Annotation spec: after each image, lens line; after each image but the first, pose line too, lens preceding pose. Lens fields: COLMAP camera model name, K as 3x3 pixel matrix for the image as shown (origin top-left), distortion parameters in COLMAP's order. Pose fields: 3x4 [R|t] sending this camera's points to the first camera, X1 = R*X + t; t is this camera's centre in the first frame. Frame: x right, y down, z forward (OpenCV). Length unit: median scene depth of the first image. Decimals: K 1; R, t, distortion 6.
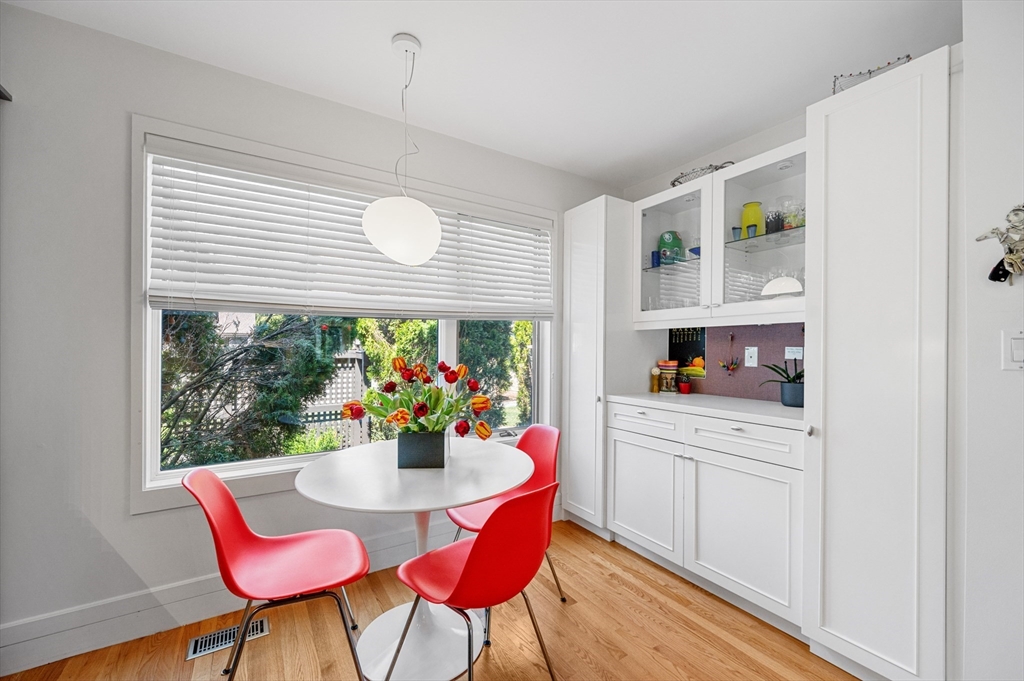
lens RADIAL K [[426.1, 0, 478.2], [0, 426.1, 348.6], [0, 0, 1]] dist [-0.002801, 0.000497]
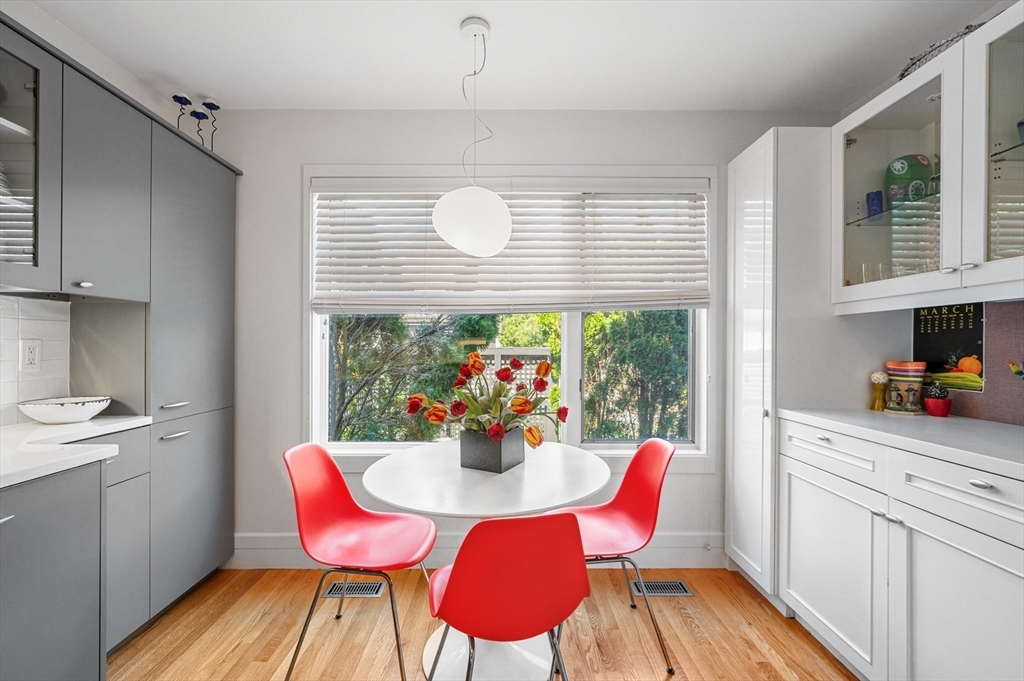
lens RADIAL K [[426.1, 0, 509.9], [0, 426.1, 345.8], [0, 0, 1]] dist [-0.002801, 0.000497]
pose [[0.849317, -0.003794, -0.527869, 0.295612], [0.002682, 0.999992, -0.002871, 0.005561], [0.527876, 0.001023, 0.849321, 0.162673]]
